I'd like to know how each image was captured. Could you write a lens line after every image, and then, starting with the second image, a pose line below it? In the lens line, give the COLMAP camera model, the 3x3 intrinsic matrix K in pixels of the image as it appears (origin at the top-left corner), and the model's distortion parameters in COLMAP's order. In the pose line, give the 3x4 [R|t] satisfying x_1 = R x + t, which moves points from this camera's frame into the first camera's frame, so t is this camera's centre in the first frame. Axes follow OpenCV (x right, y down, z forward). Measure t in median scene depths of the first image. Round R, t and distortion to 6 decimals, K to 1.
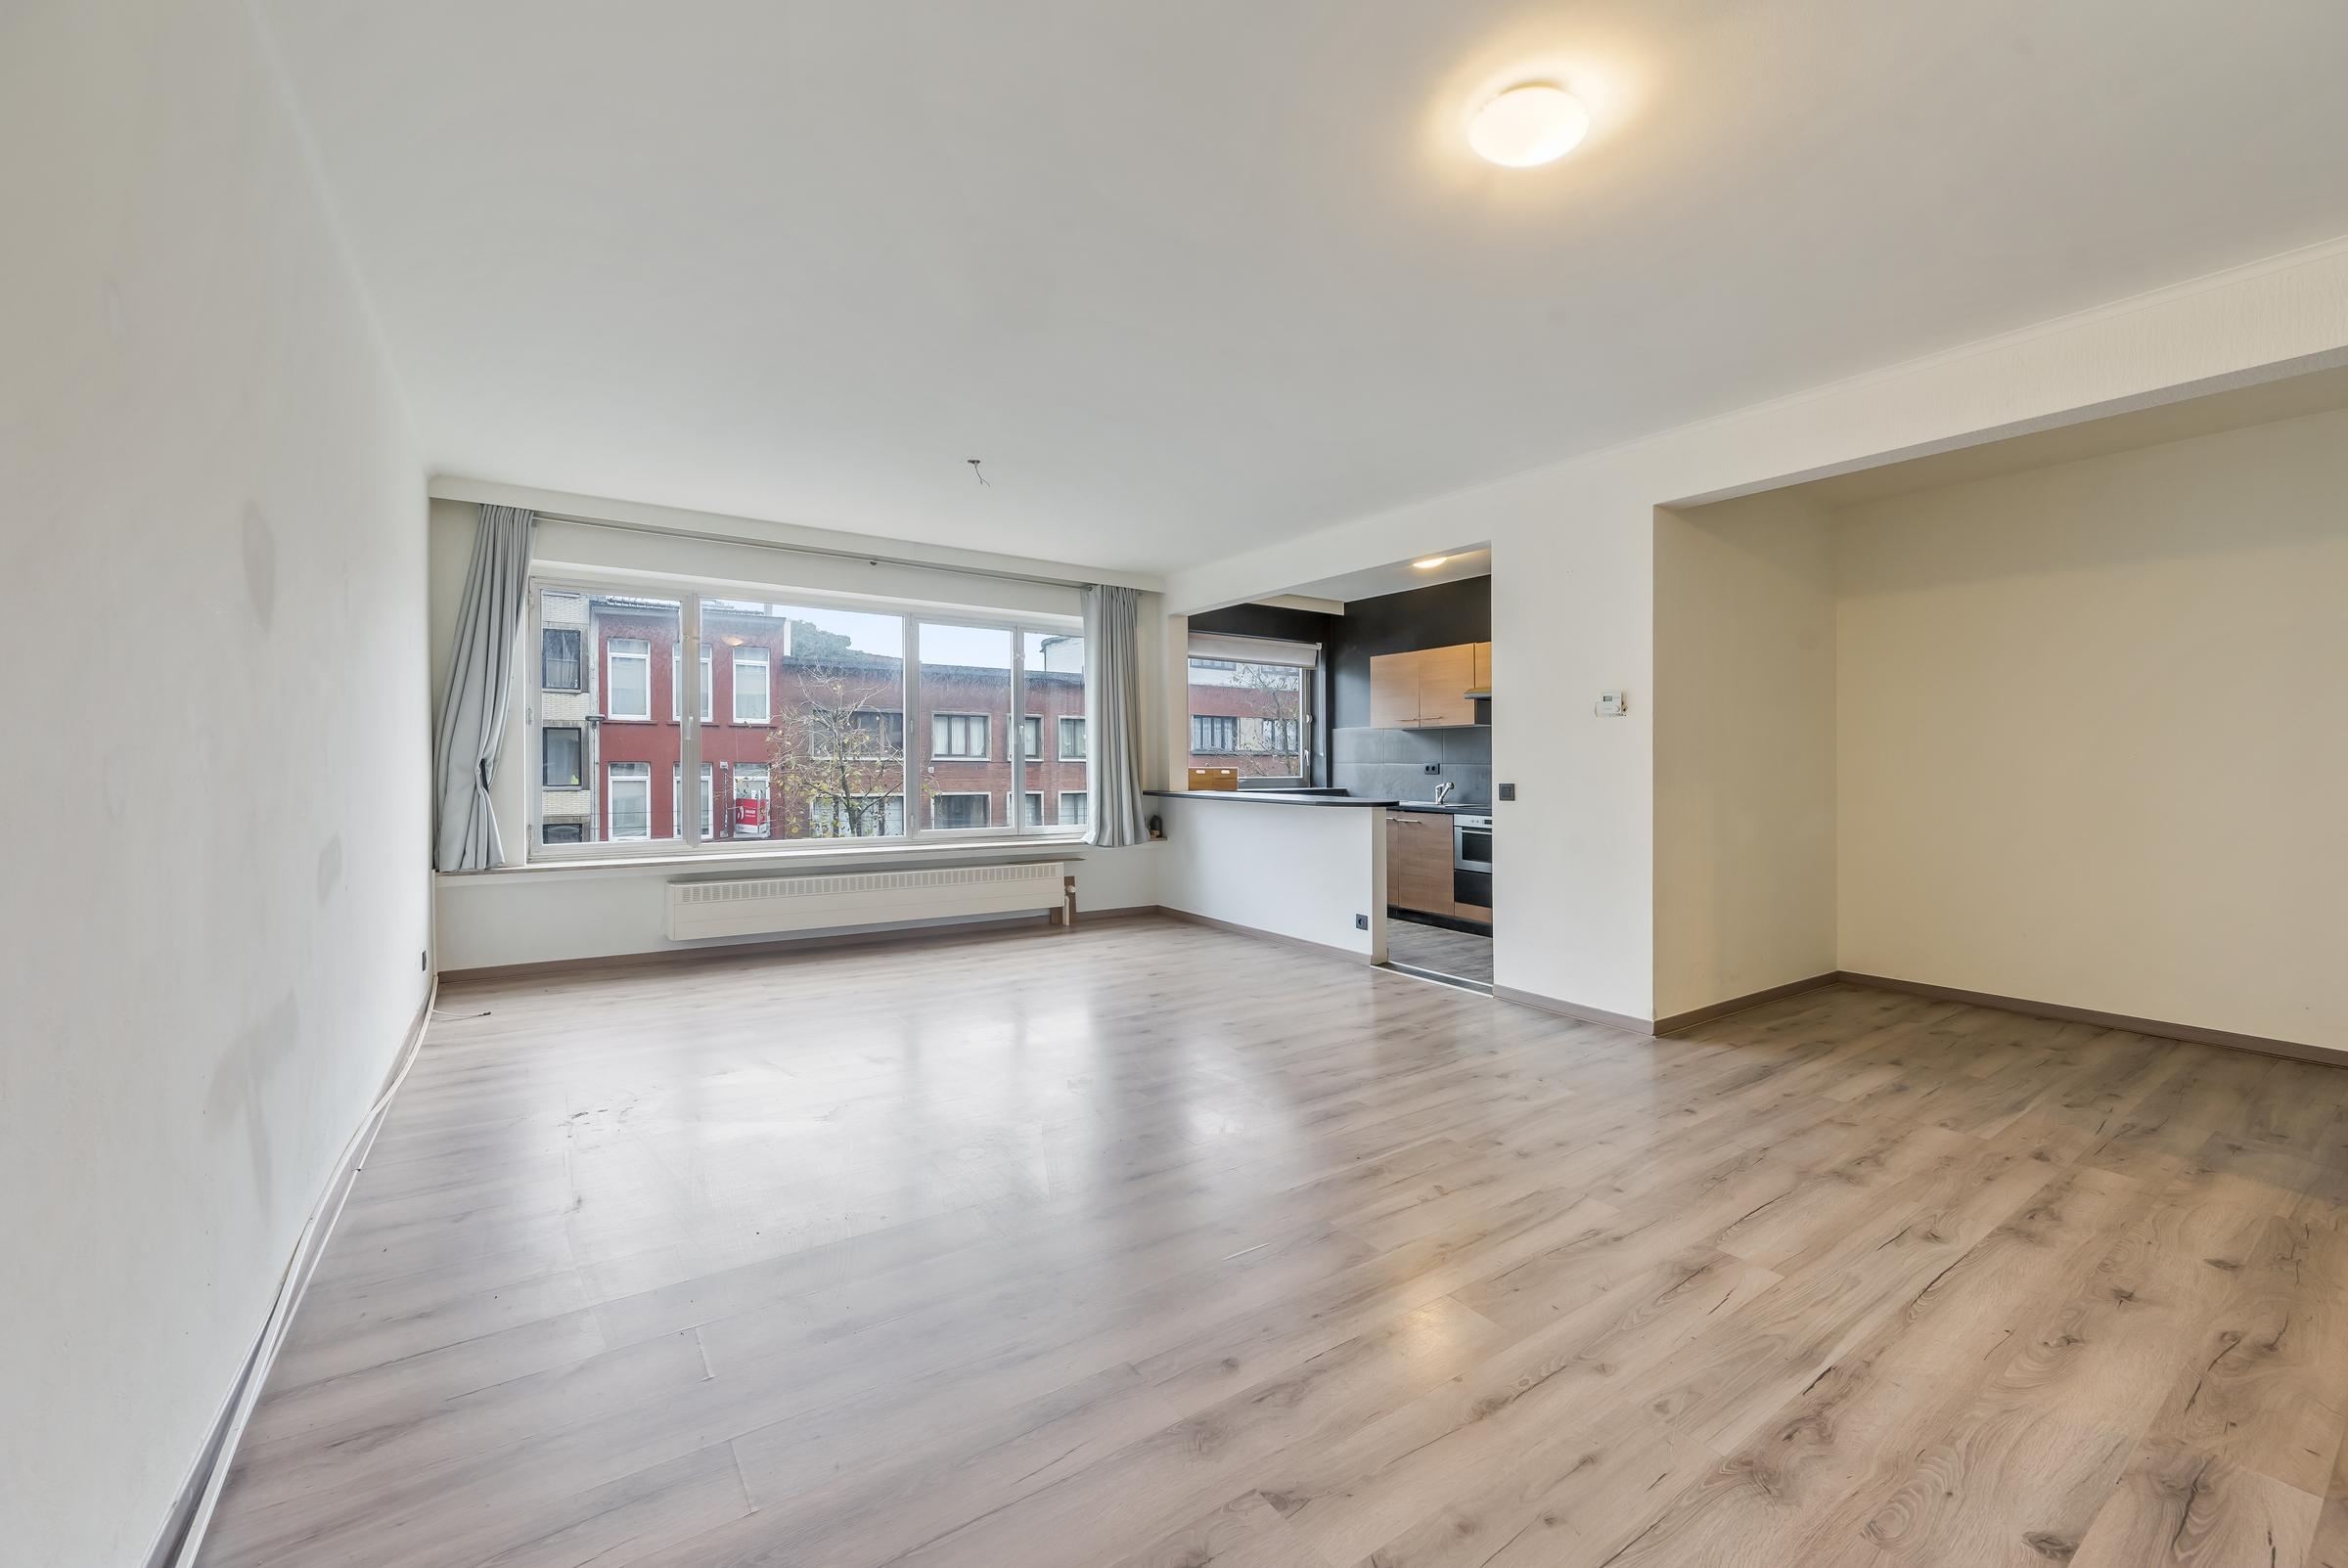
lens RADIAL K [[918.0, 0, 1174.0], [0, 918.0, 784.0], [0, 0, 1]] dist [-0.002378, -0.000288]
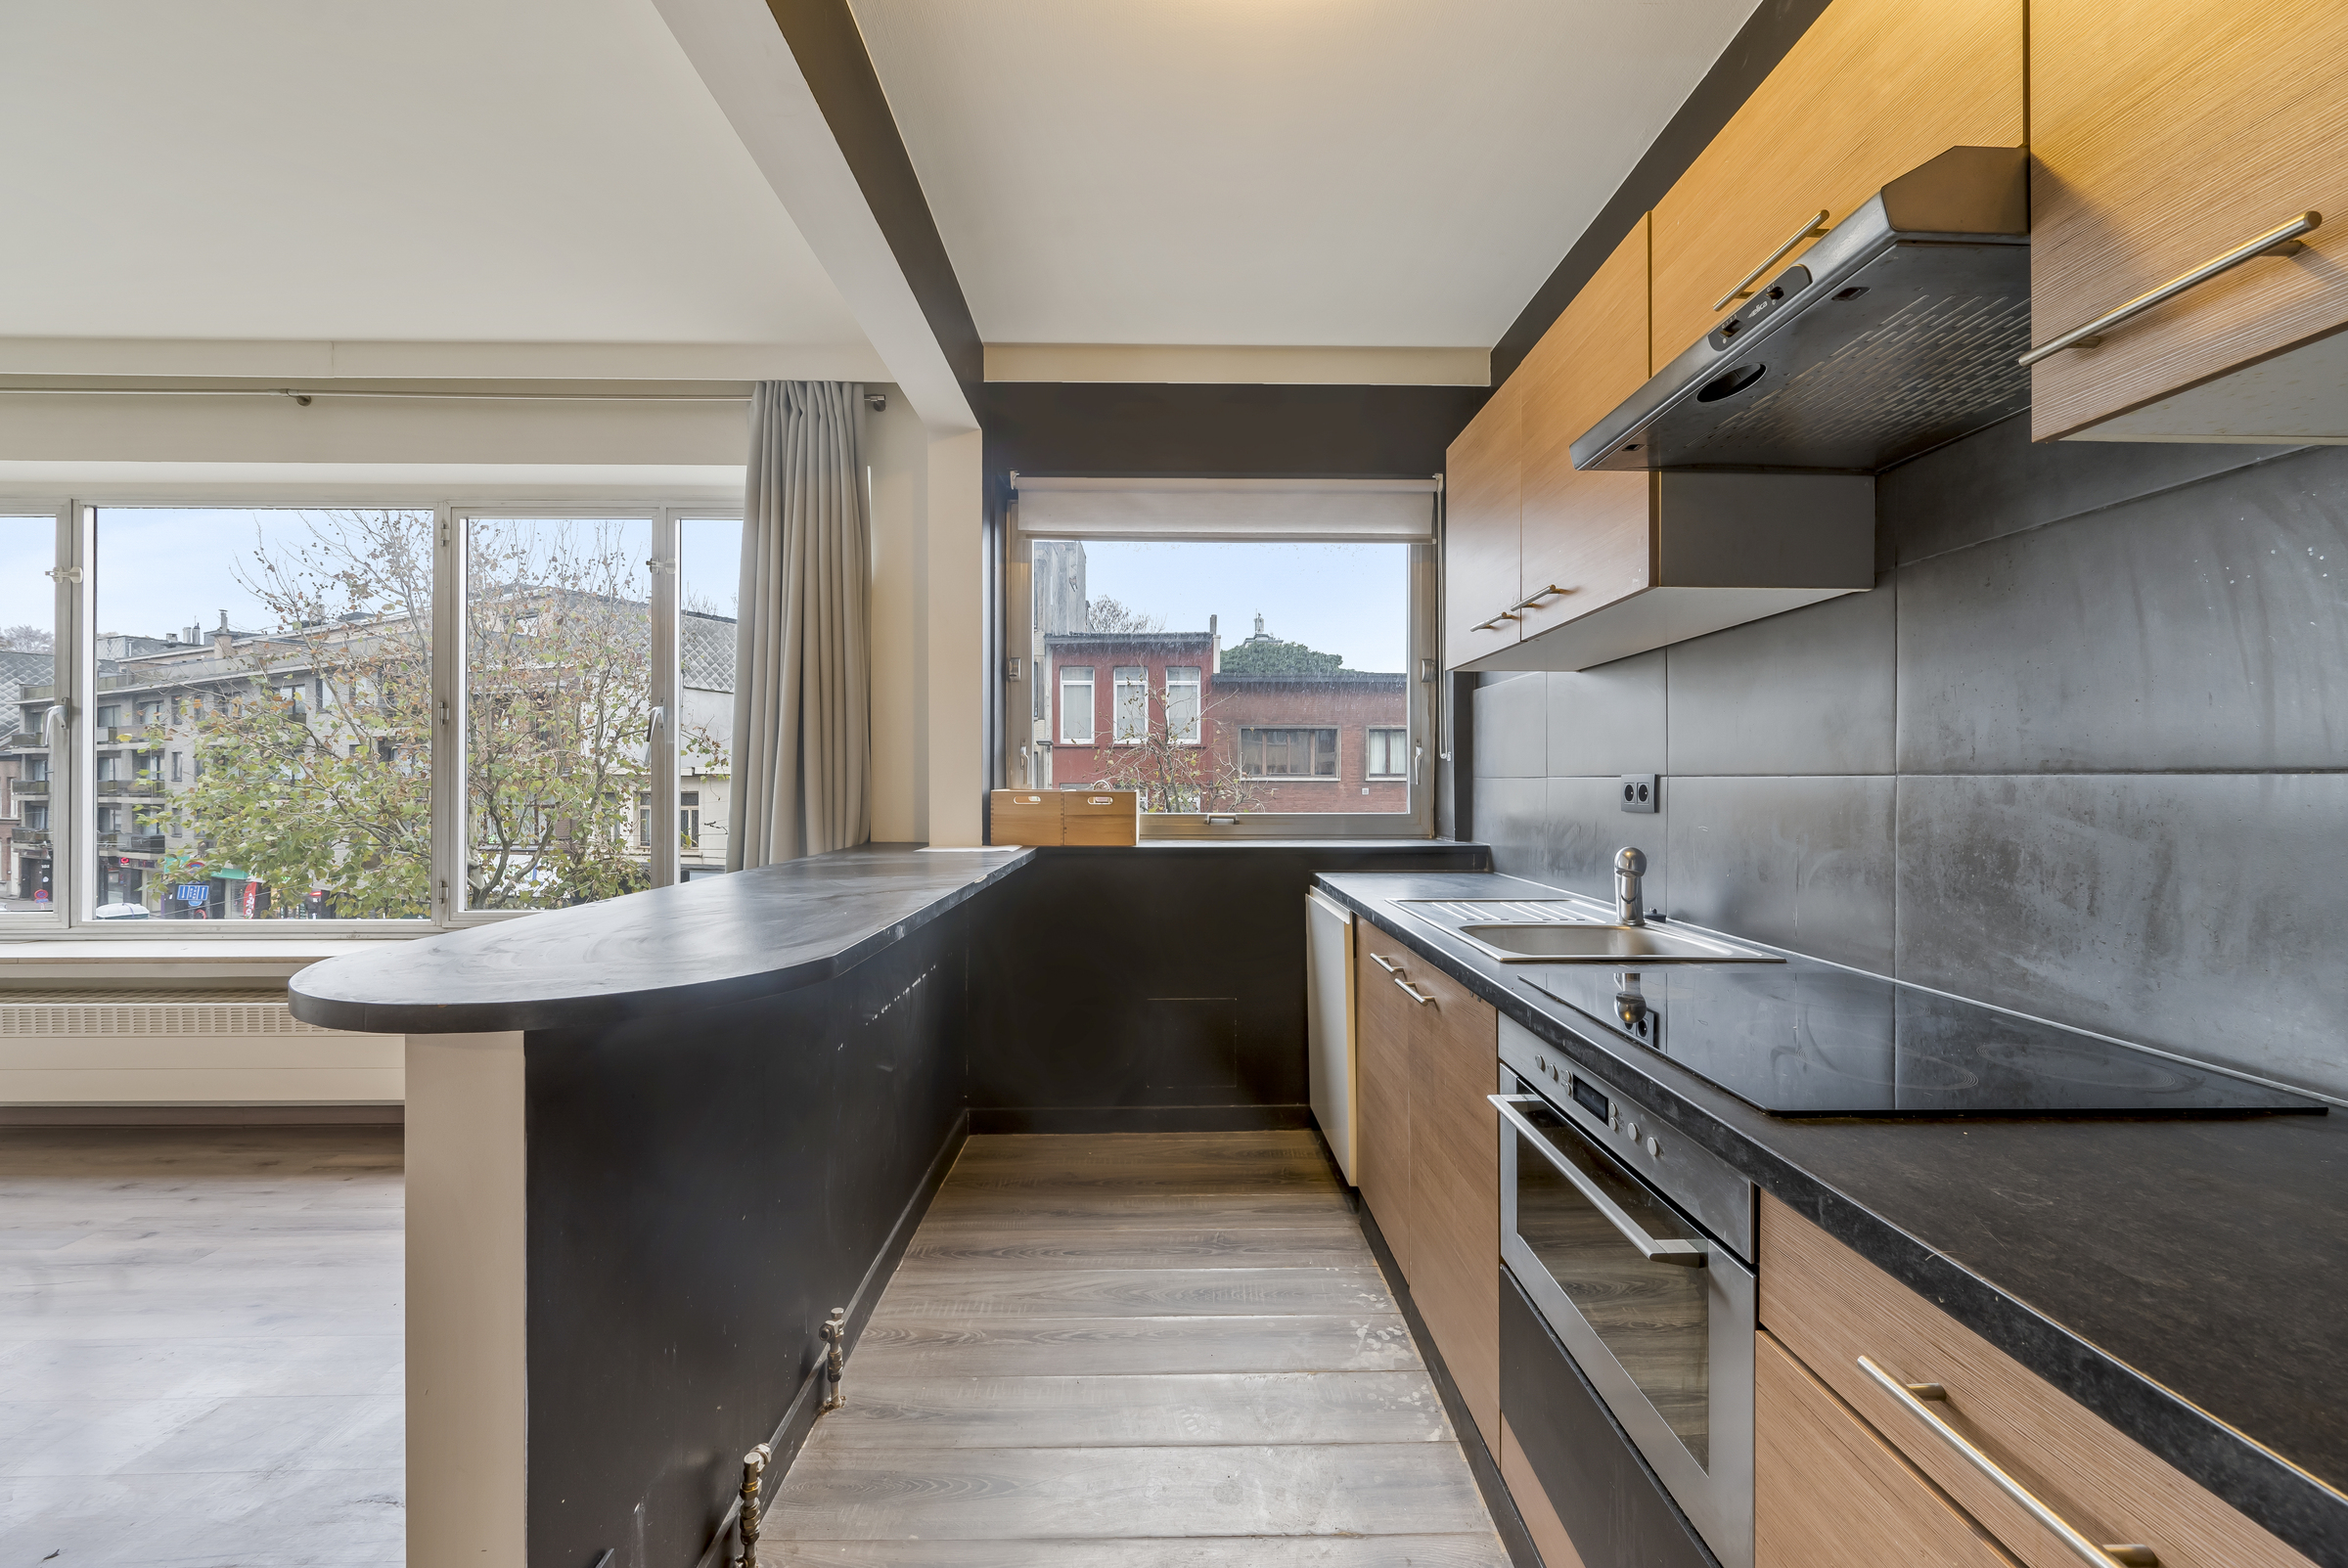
lens RADIAL K [[918.0, 0, 1174.0], [0, 918.0, 784.0], [0, 0, 1]] dist [-0.002378, -0.000288]
pose [[0.834631, -0.002462, -0.550805, 0.197352], [-0.010270, 0.999747, -0.020030, -0.008015], [0.550714, 0.022374, 0.834394, 0.431920]]
